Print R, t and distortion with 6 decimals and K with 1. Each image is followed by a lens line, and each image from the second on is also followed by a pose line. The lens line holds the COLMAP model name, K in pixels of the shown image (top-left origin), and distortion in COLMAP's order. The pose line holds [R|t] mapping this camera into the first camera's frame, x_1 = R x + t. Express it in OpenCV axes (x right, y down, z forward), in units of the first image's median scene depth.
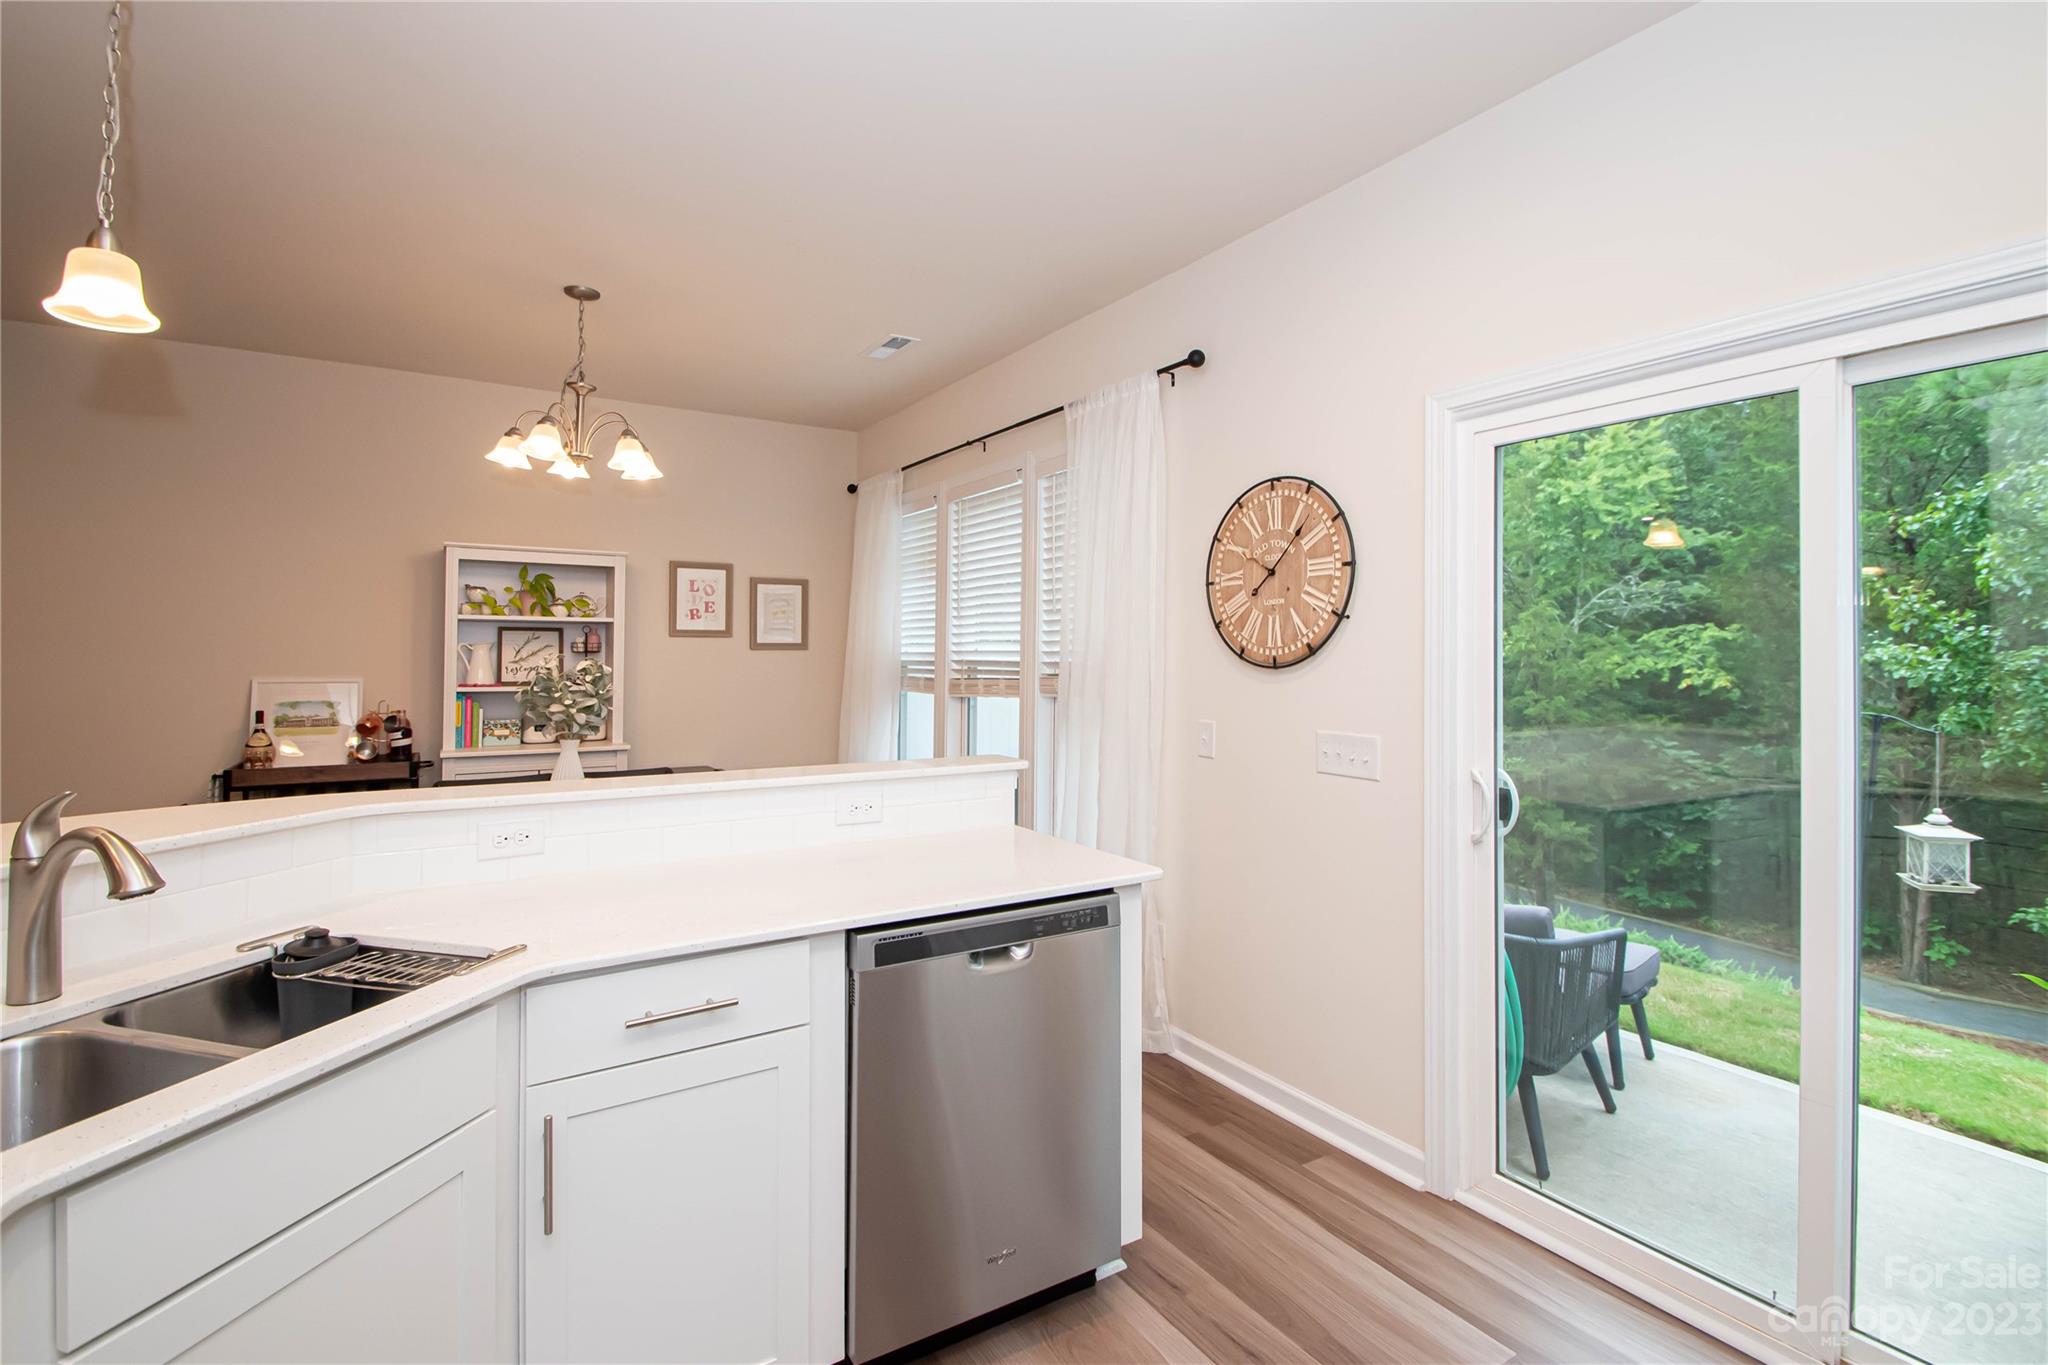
lens RADIAL K [[976.7, 0, 1017.5], [0, 976.7, 628.8], [0, 0, 1]] dist [0.000284, -0.000357]
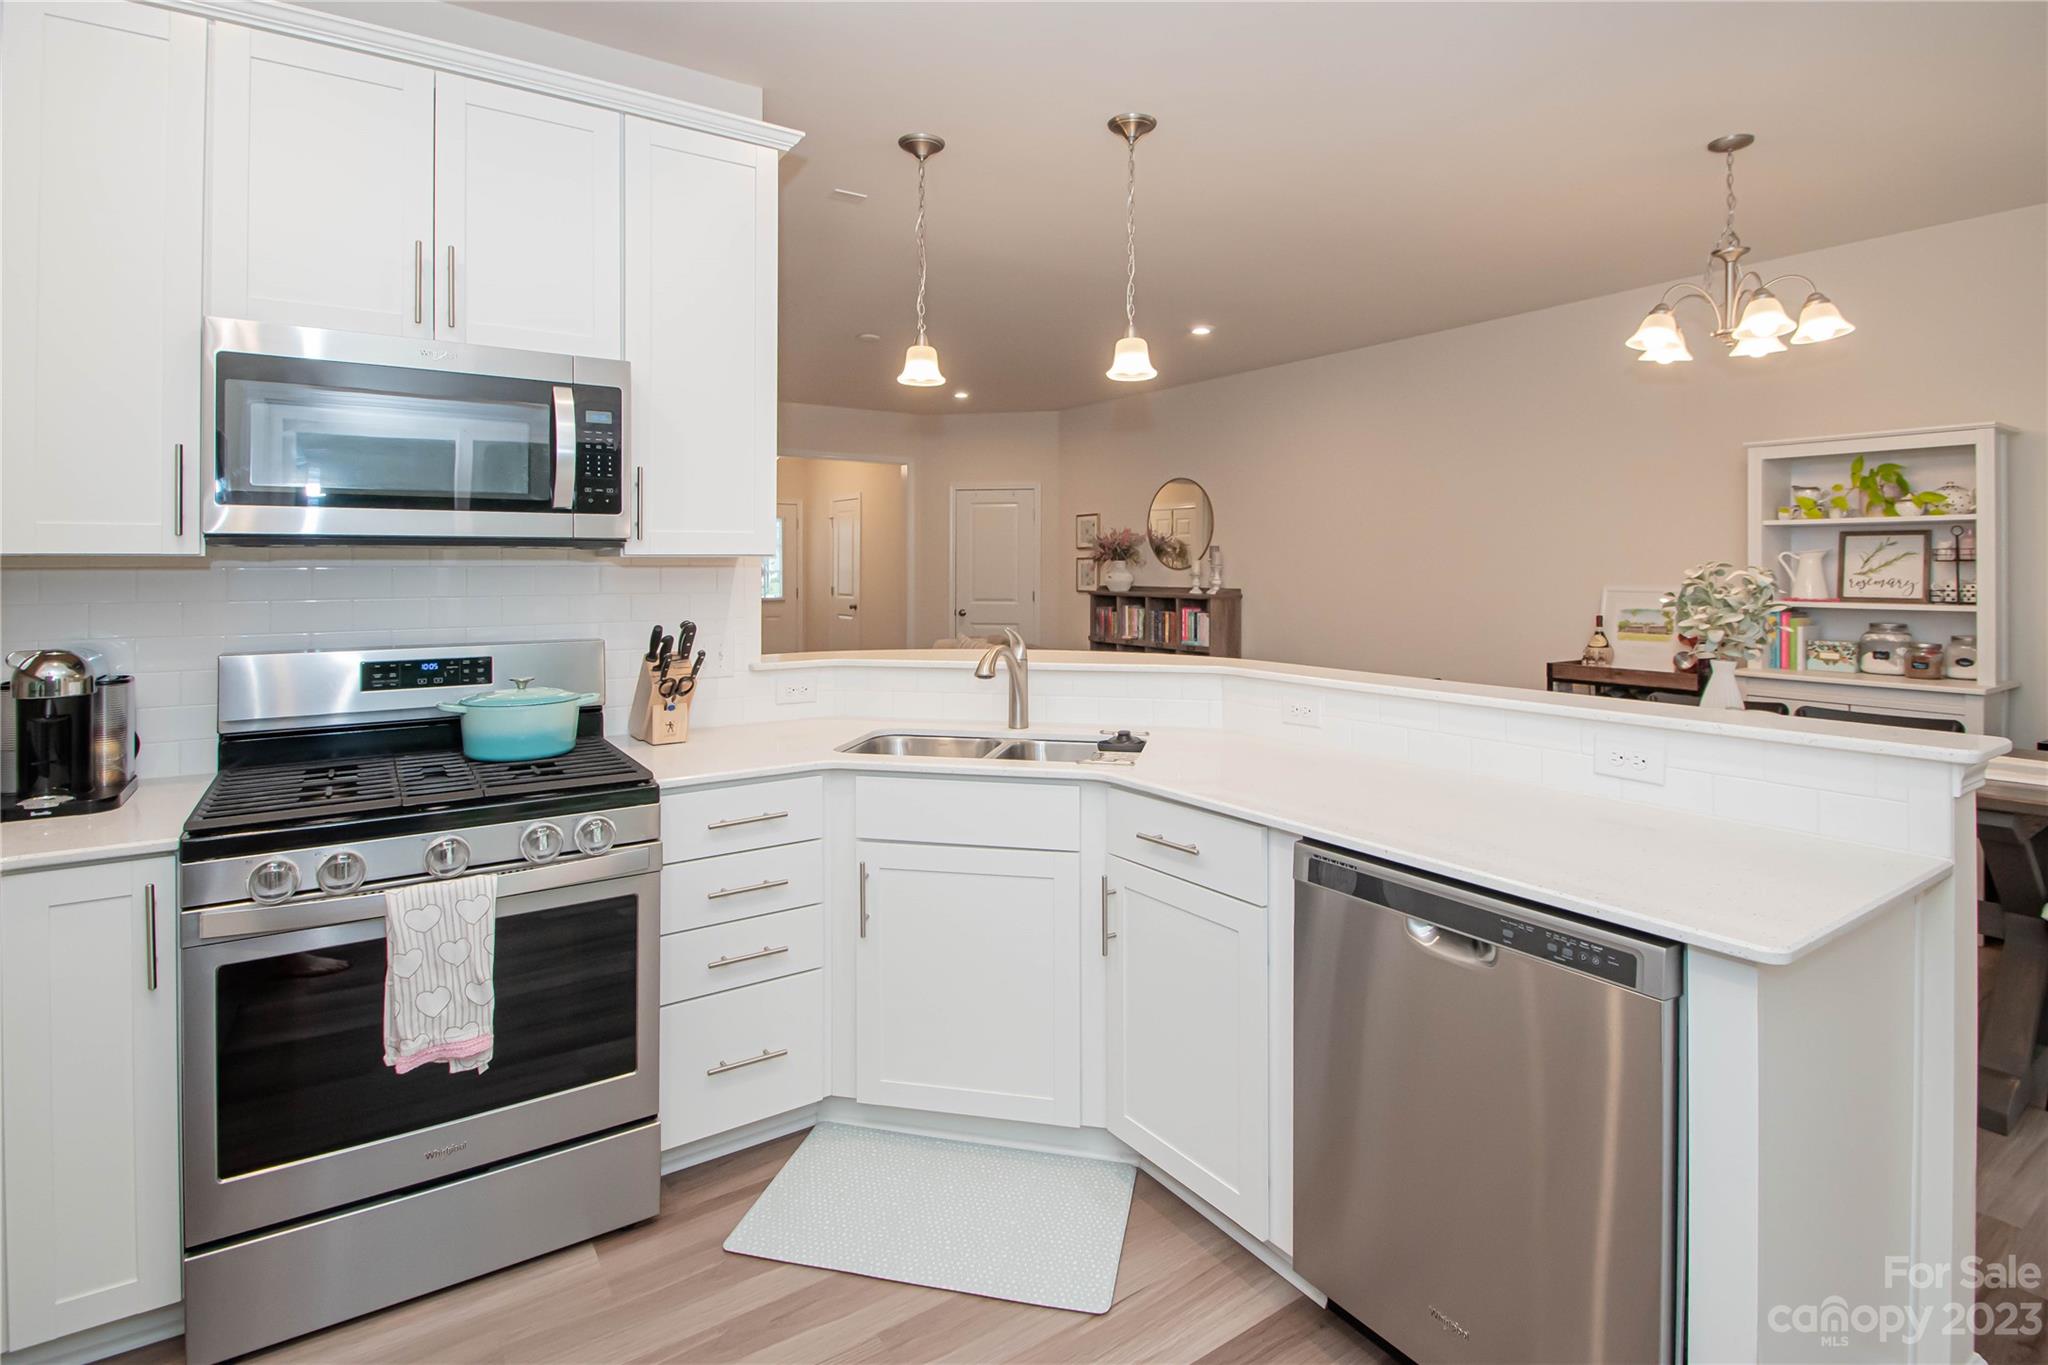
lens RADIAL K [[989.1, 0, 996.5], [0, 989.1, 565.1], [0, 0, 1]] dist [-0.000226, -0.007135]
pose [[0.017995, -0.004749, -0.999827, 0.354768], [0.027324, 0.999618, -0.004256, 0.011952], [0.999465, -0.027243, 0.018118, 0.290032]]
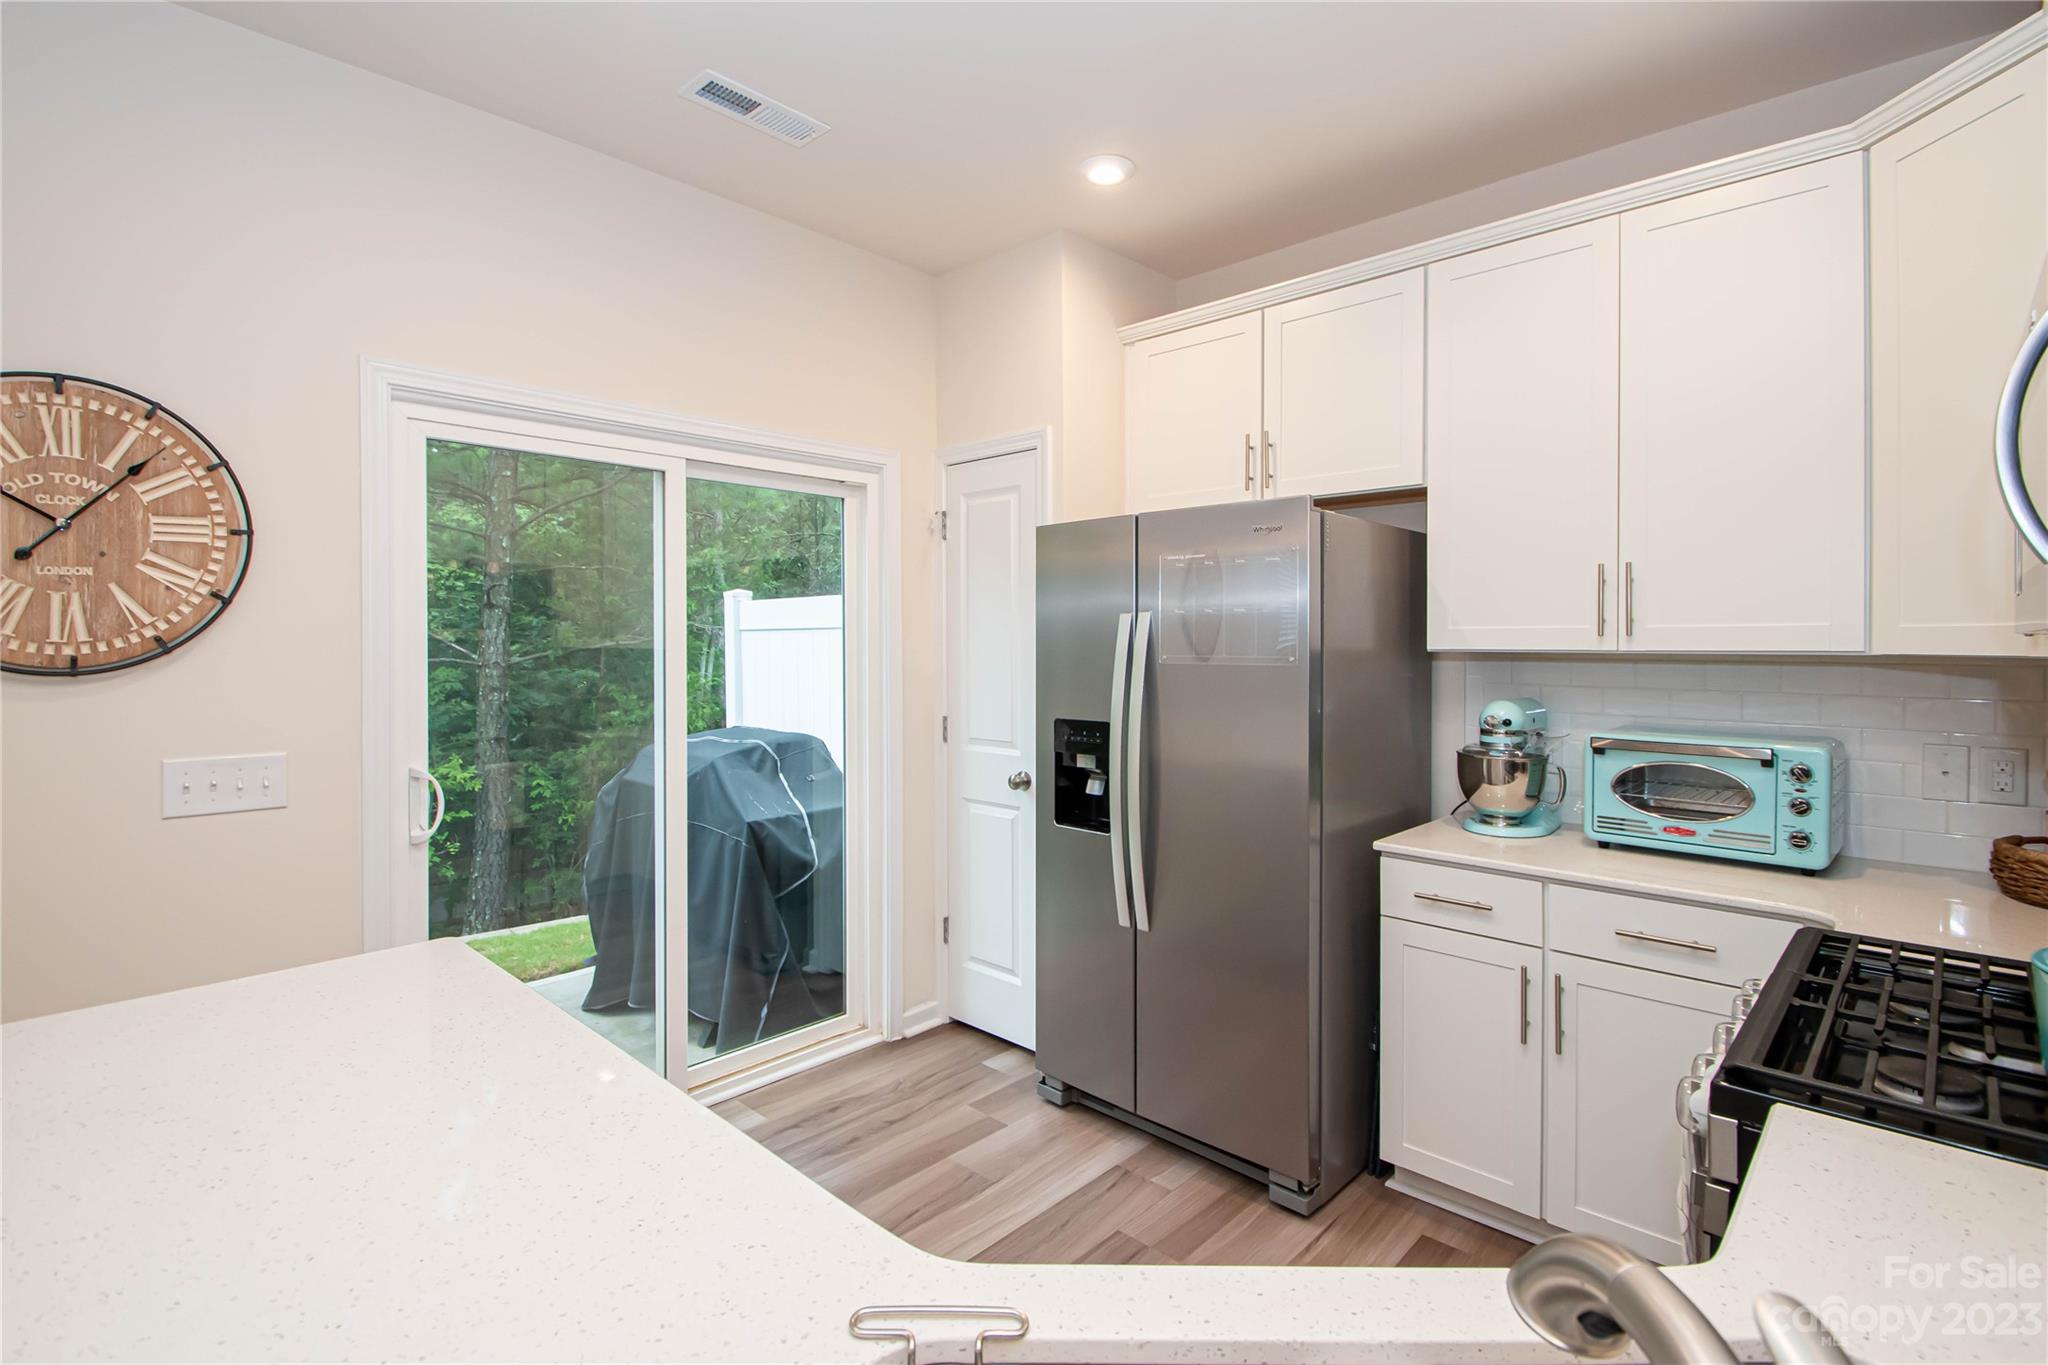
lens RADIAL K [[945.1, 0, 1012.1], [0, 945.1, 650.2], [0, 0, 1]] dist [0.000855, -0.004519]
pose [[-0.232184, -0.009782, 0.972623, -0.344782], [-0.021896, 0.999749, 0.004828, 0.005437], [-0.972425, -0.020175, -0.232340, 0.388981]]
